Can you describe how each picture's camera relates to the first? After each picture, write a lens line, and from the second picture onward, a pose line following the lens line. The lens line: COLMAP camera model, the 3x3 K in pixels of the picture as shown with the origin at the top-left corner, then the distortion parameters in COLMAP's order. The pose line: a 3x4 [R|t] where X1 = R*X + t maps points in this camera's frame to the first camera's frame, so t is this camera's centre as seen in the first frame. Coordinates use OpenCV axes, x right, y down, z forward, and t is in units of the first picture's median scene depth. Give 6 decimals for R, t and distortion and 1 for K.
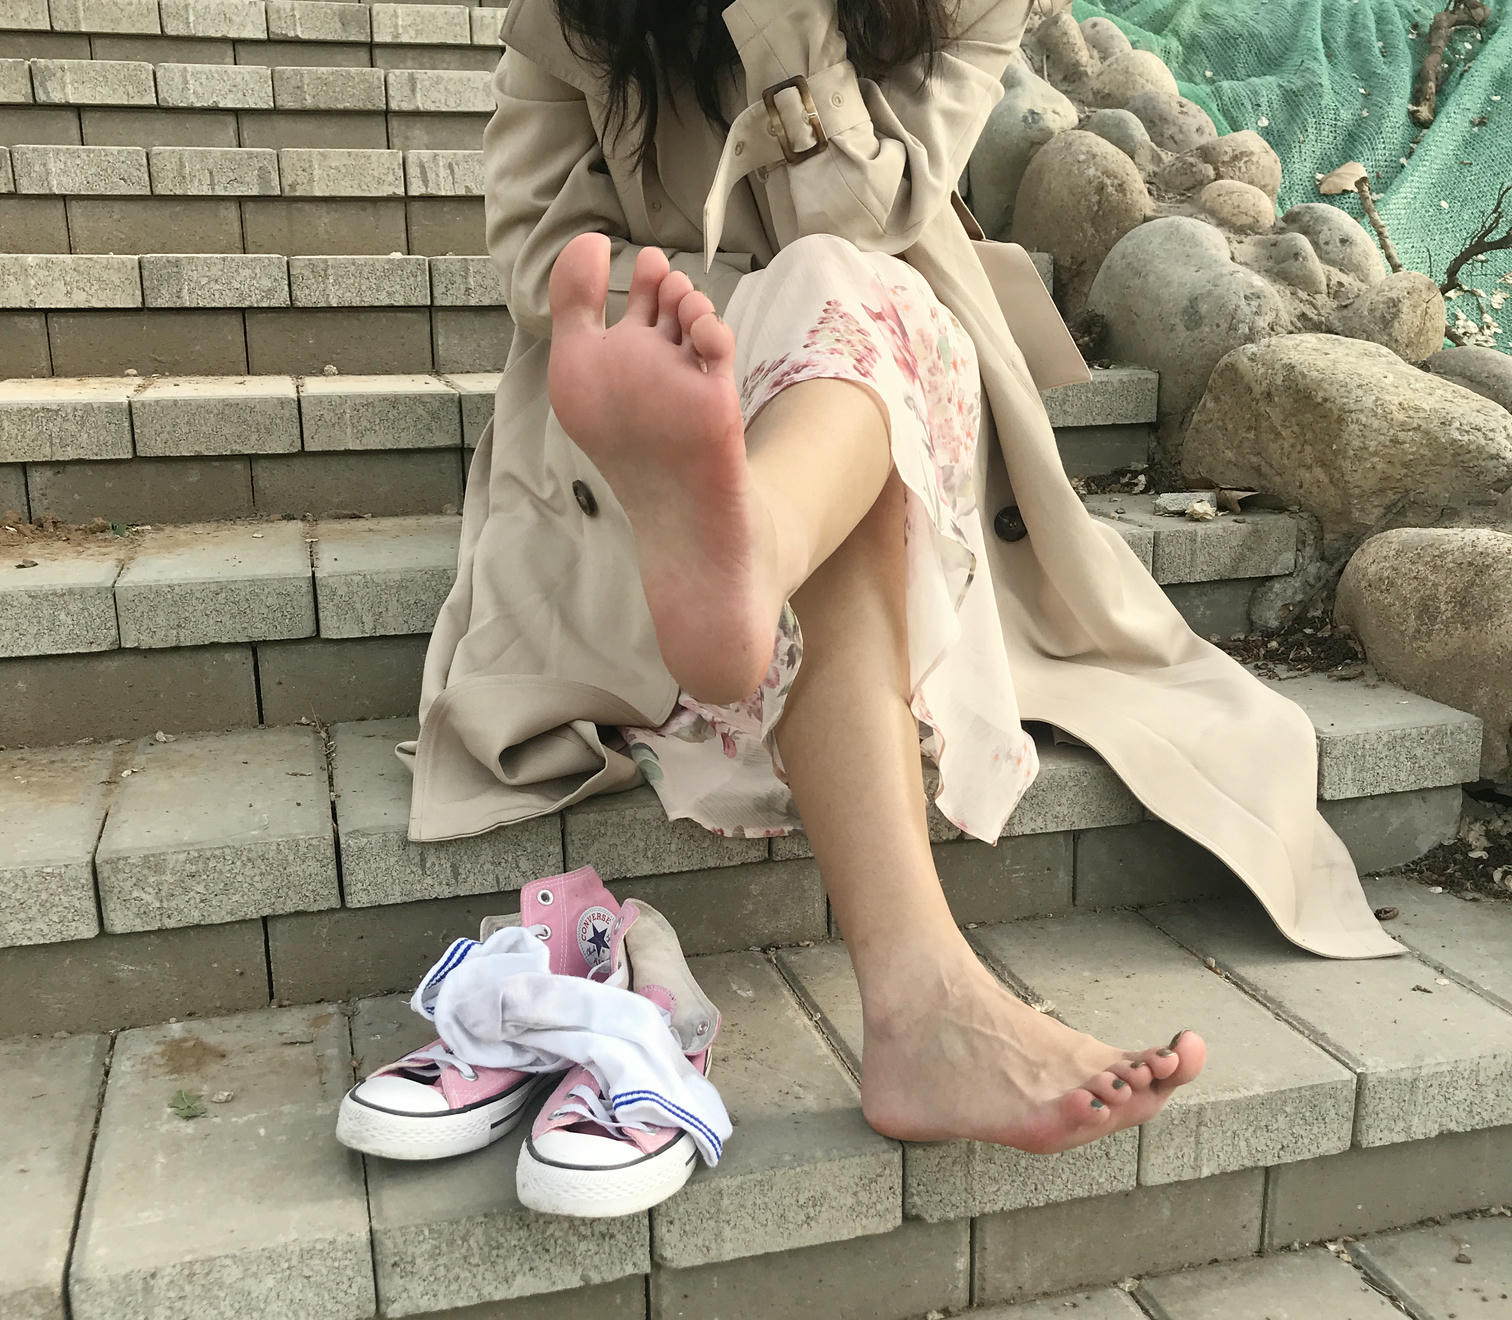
lens RADIAL K [[1668.2, 0, 772.1], [0, 1668.2, 721.5], [0, 0, 1]] dist [0.003449, 0.000000]
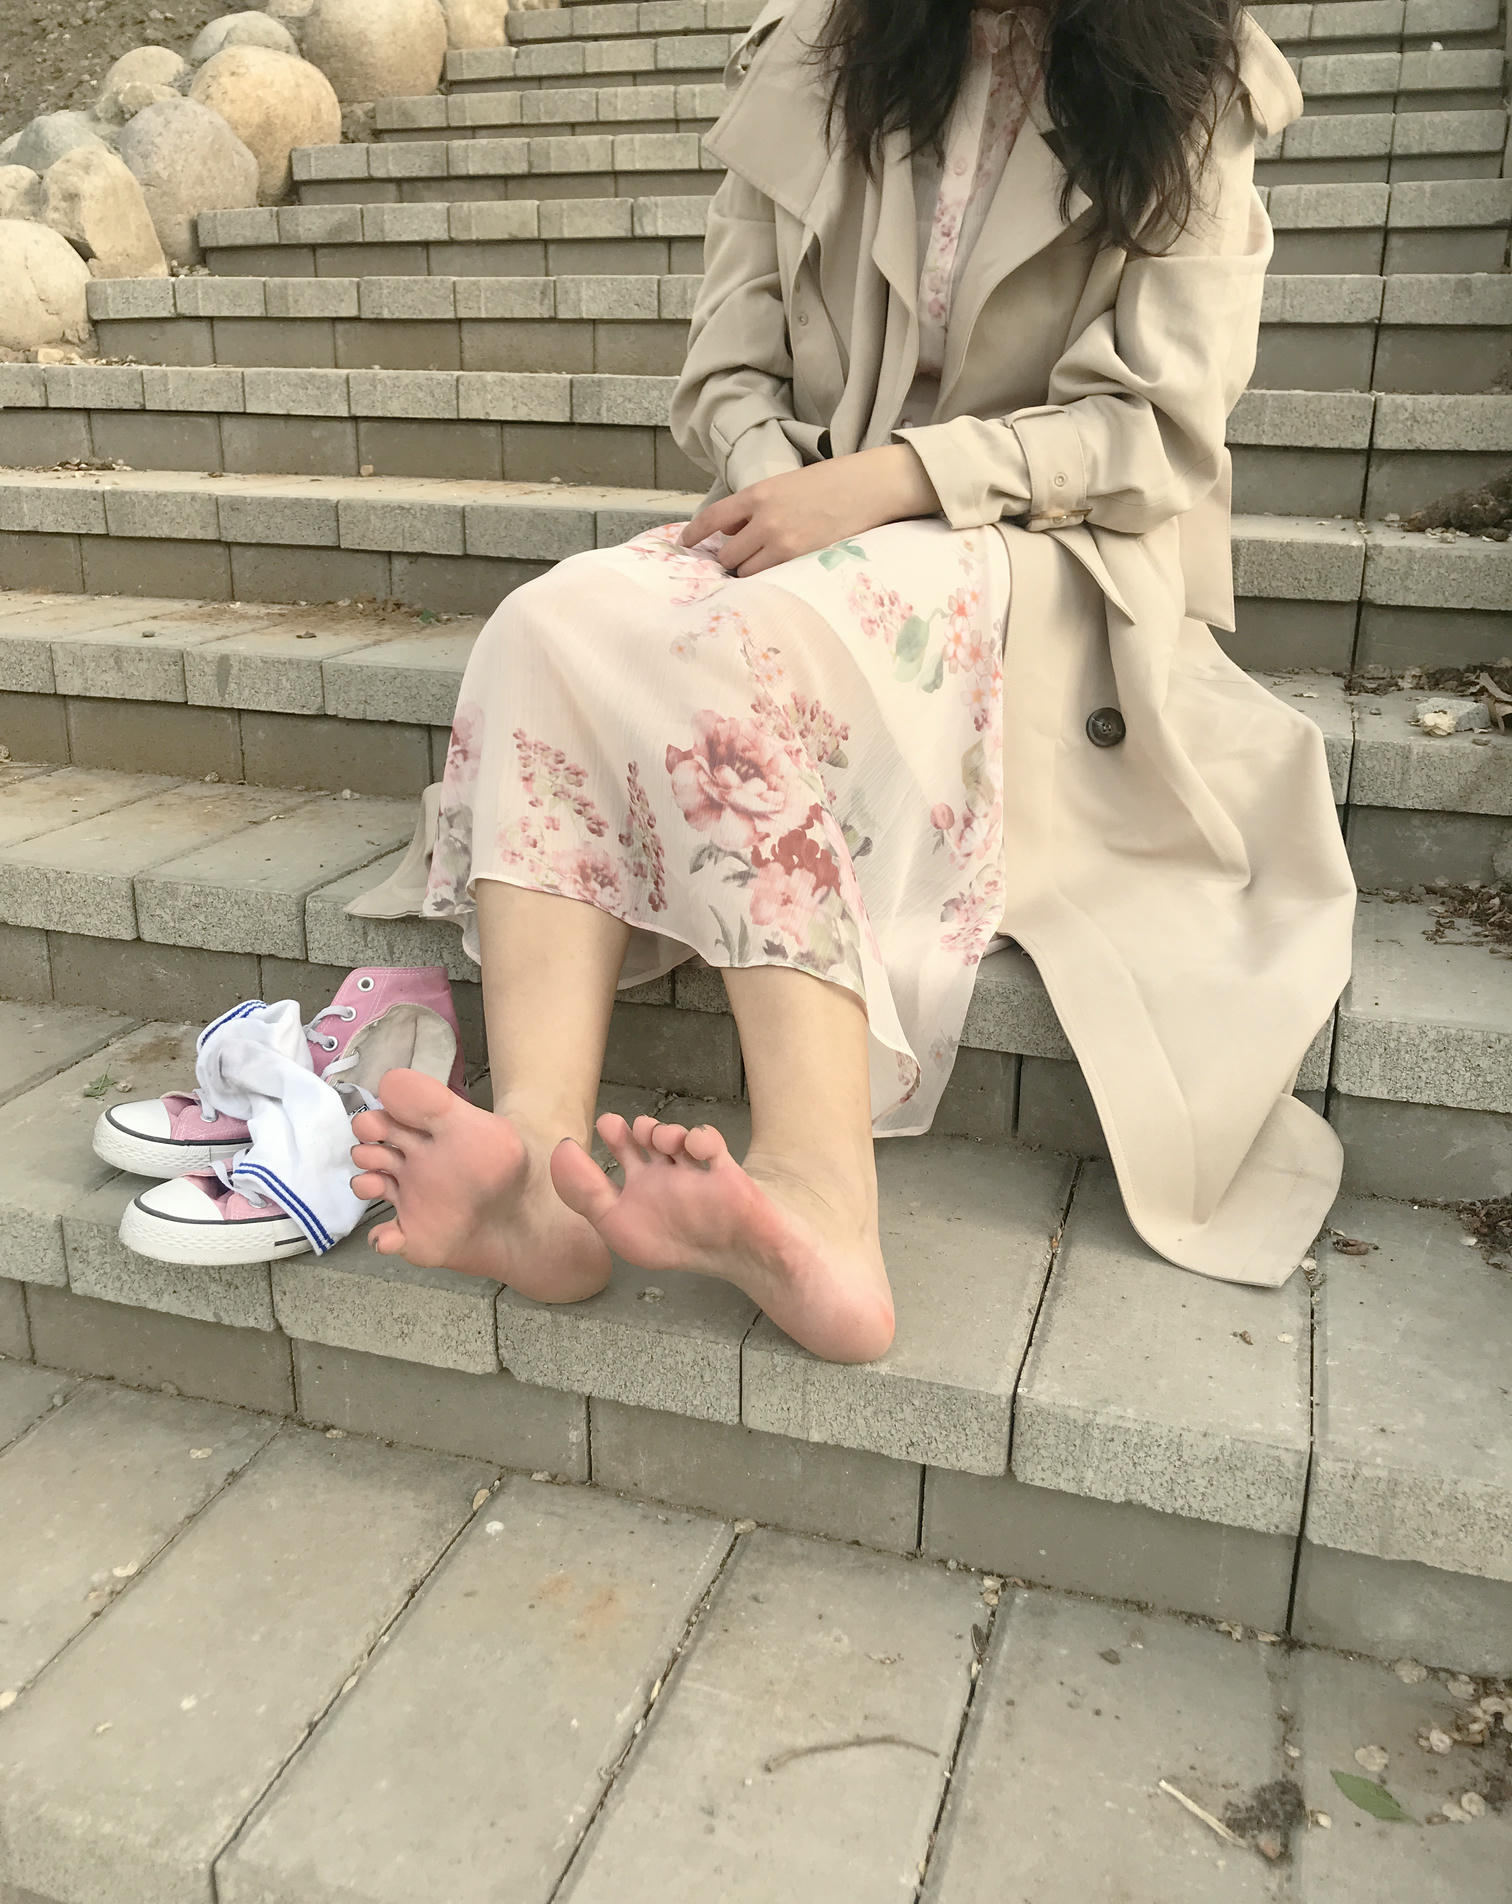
lens RADIAL K [[1664.7, 0, 772.4], [0, 1664.7, 892.5], [0, 0, 1]] dist [0.006277, -0.002612]
pose [[0.835270, 0.184199, -0.518069, 0.557395], [-0.167311, 0.982682, 0.079641, -0.073759], [0.523767, 0.020157, 0.851623, 0.185659]]
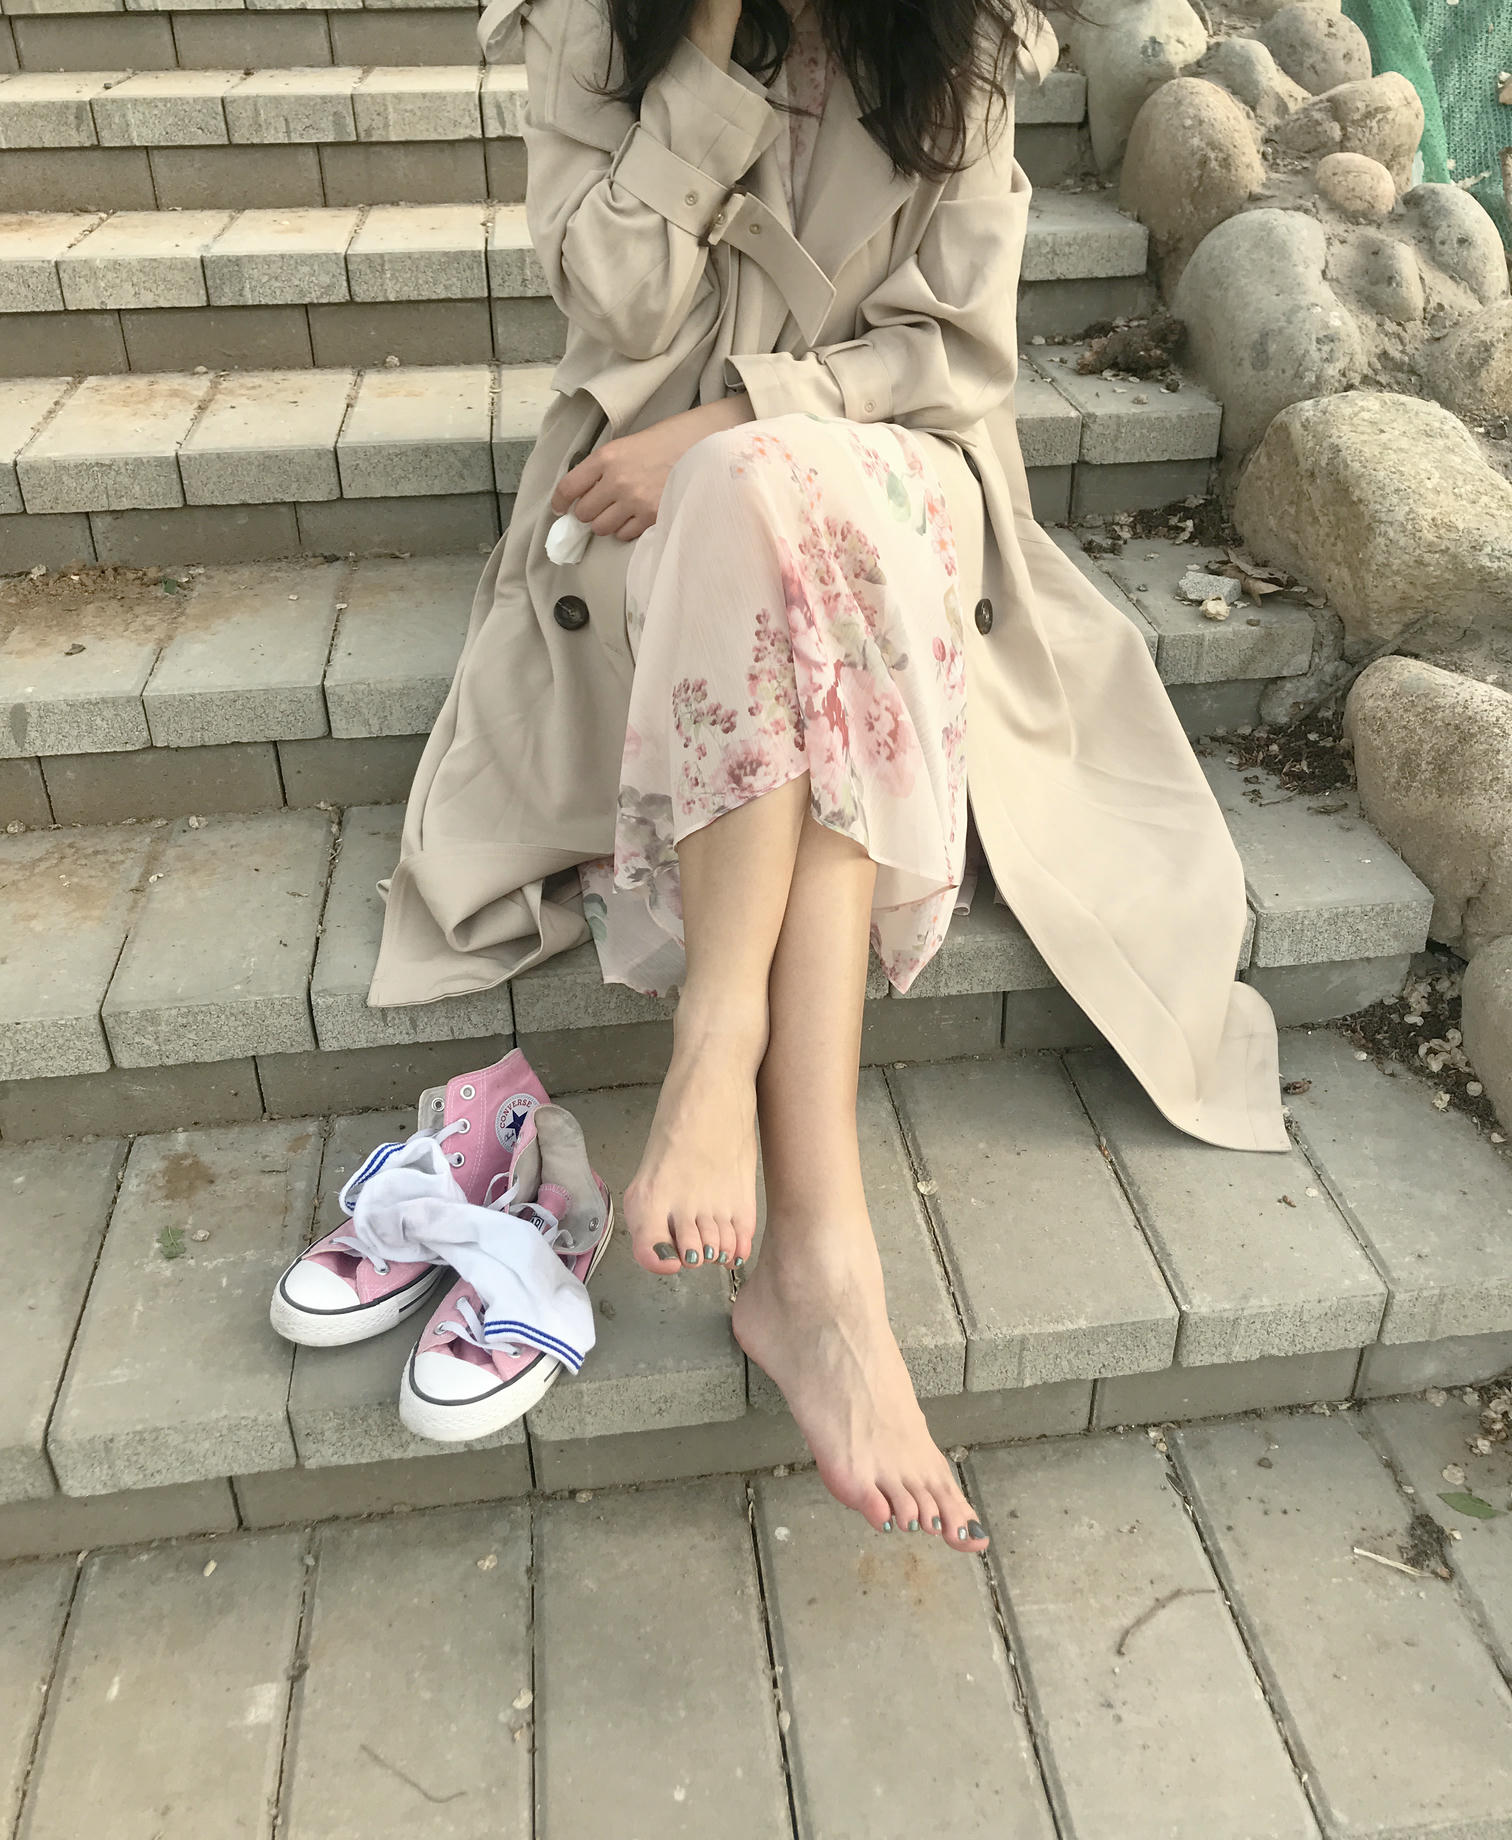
lens RADIAL K [[1675.5, 0, 769.1], [0, 1675.5, 809.0], [0, 0, 1]] dist [-0.007984, 0.034239]
pose [[0.989250, 0.073007, -0.126704, 0.172343], [-0.039370, 0.967432, 0.250050, -0.327923], [0.140833, -0.242374, 0.959907, -0.016868]]
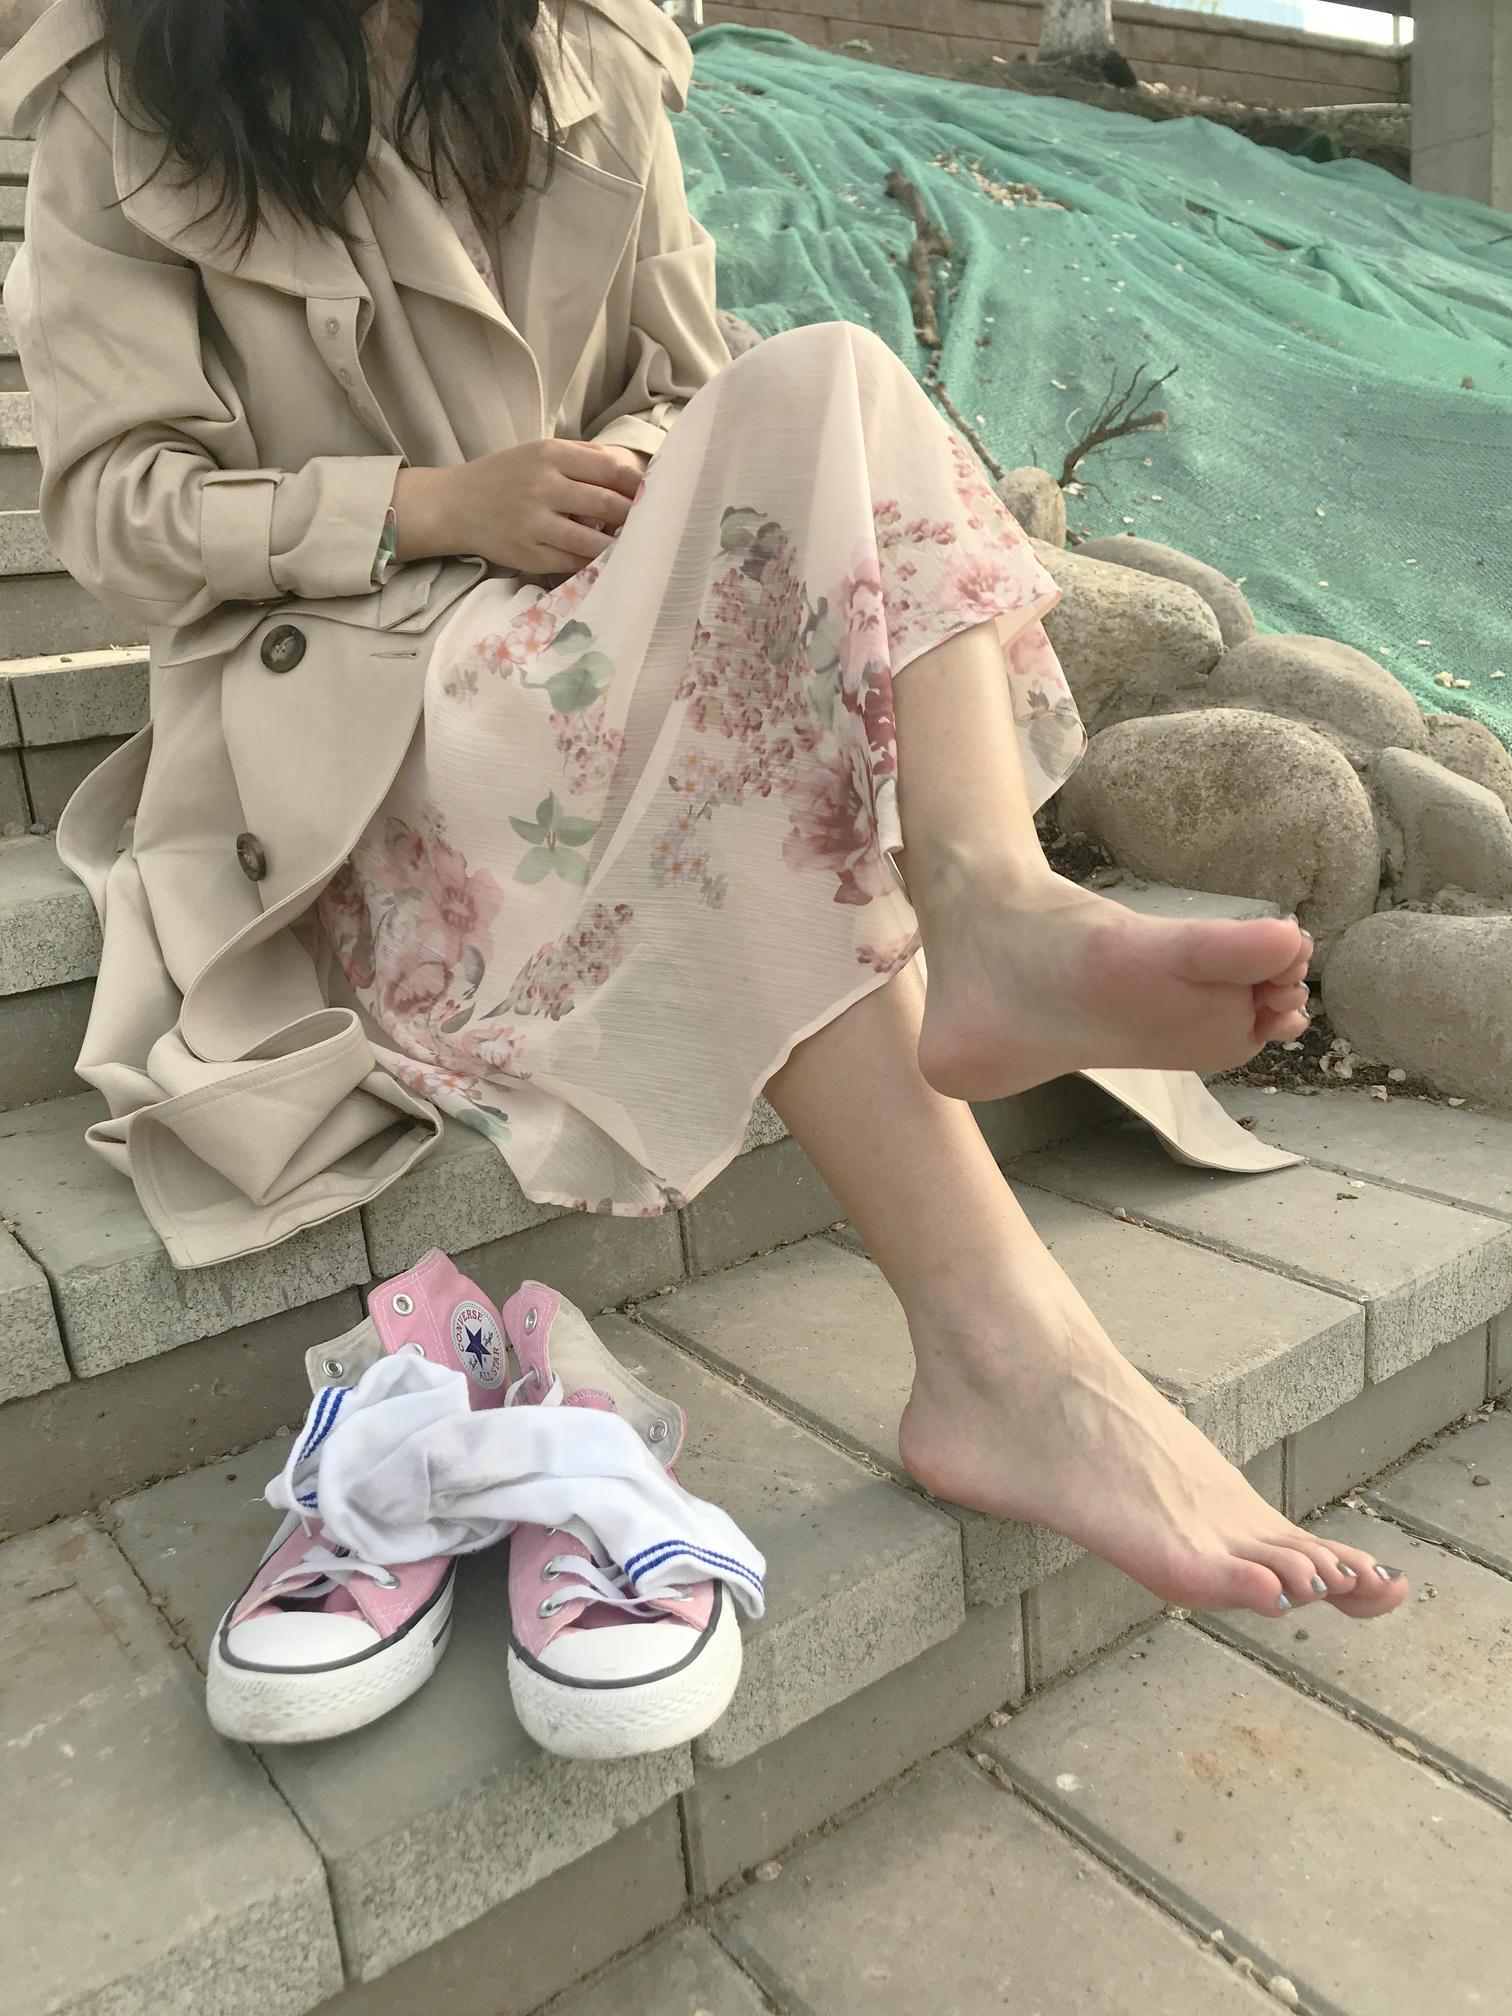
lens RADIAL K [[1673.2, 0, 769.8], [0, 1673.2, 979.3], [0, 0, 1]] dist [-0.008830, 0.033715]
pose [[0.934365, -0.151753, 0.322385, -0.175097], [0.158250, 0.987380, 0.006124, -0.011471], [-0.319246, 0.045296, 0.946589, 0.223611]]
